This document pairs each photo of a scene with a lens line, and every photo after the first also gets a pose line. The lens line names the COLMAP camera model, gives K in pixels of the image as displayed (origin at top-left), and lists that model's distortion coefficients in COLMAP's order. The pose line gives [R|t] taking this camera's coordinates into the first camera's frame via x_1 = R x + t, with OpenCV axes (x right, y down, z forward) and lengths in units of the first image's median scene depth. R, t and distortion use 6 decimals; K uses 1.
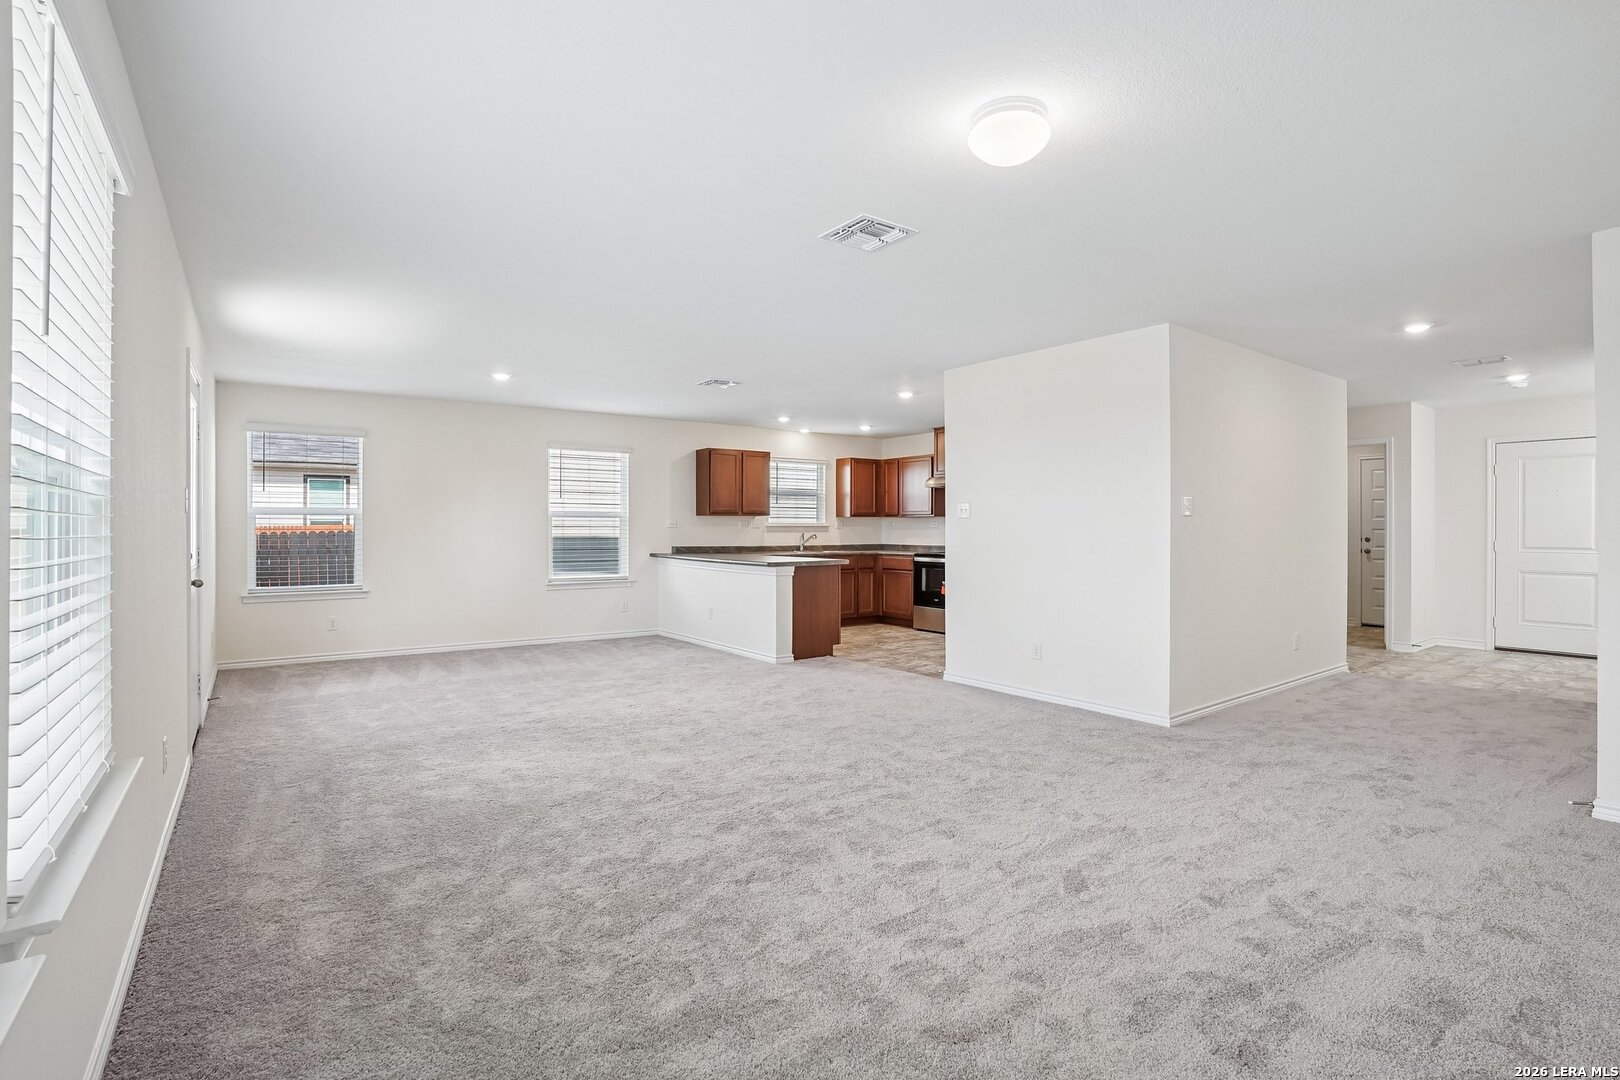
lens RADIAL K [[777.3, 0, 785.6], [0, 777.3, 531.6], [0, 0, 1]] dist [-0.016451, 0.000068]
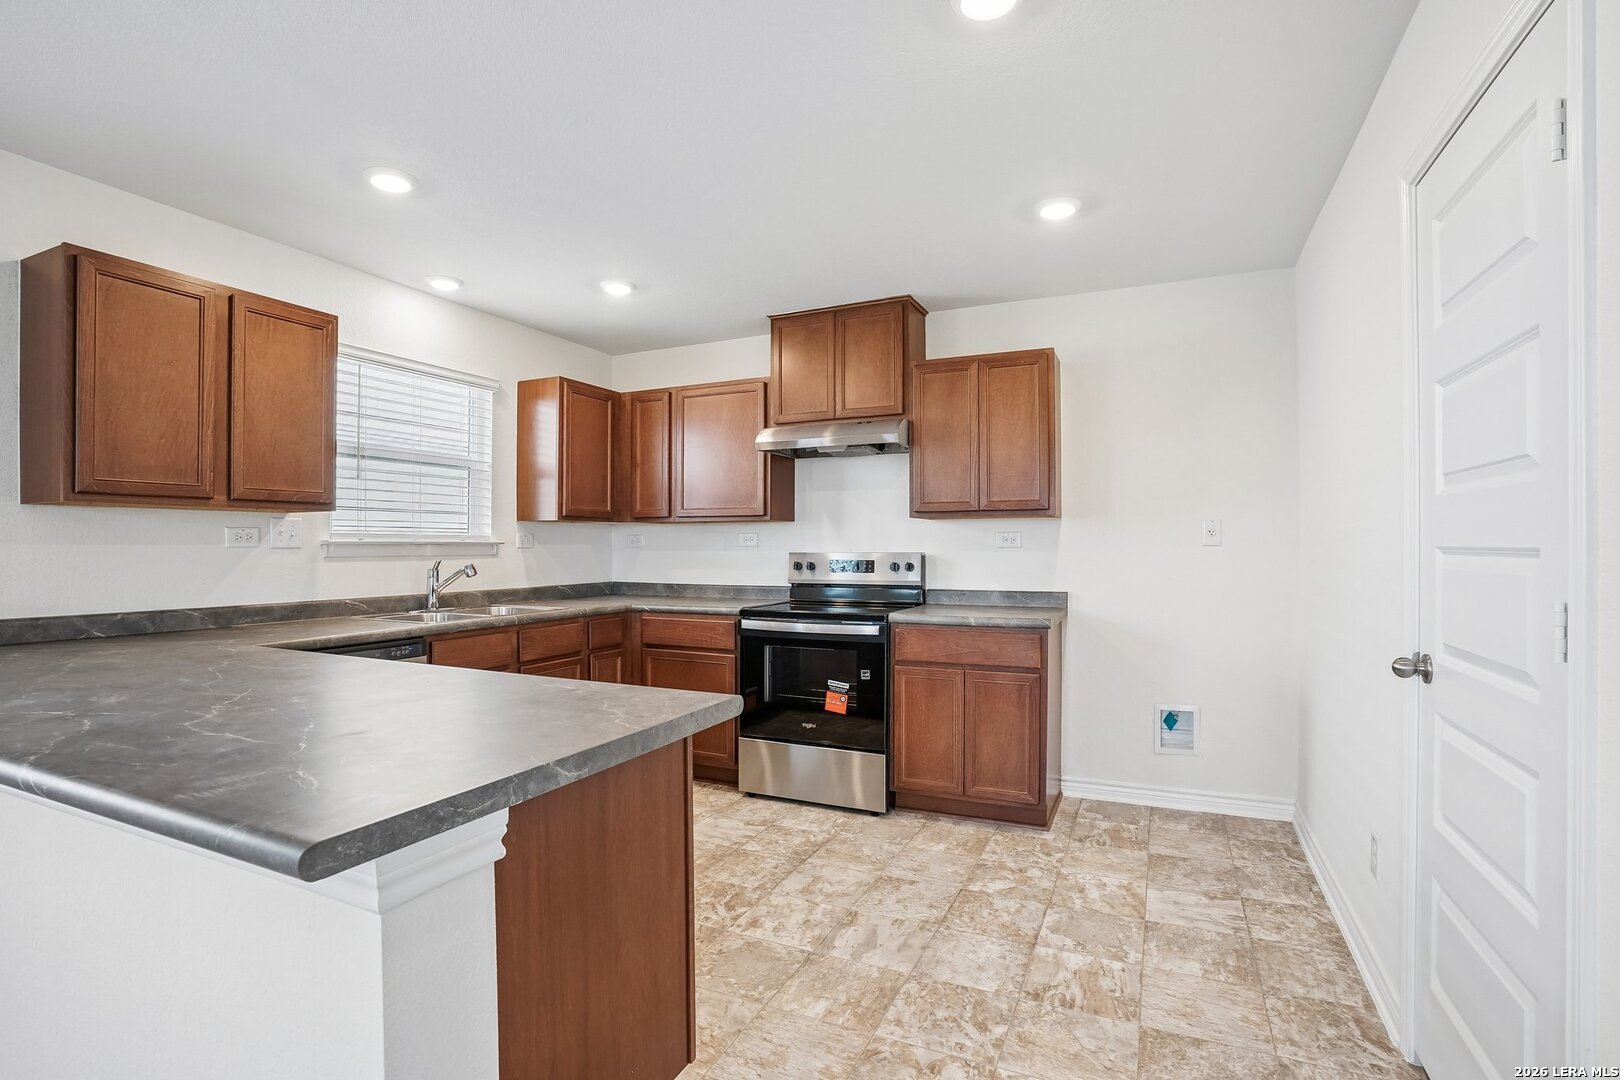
lens RADIAL K [[797.7, 0, 810.0], [0, 797.7, 540.0], [0, 0, 1]] dist [-0.029441, 0.000203]
pose [[0.865369, 0.001749, 0.501132, -0.014032], [0.004230, 0.999933, -0.010795, -0.003861], [-0.501117, 0.011461, 0.865304, 0.631625]]
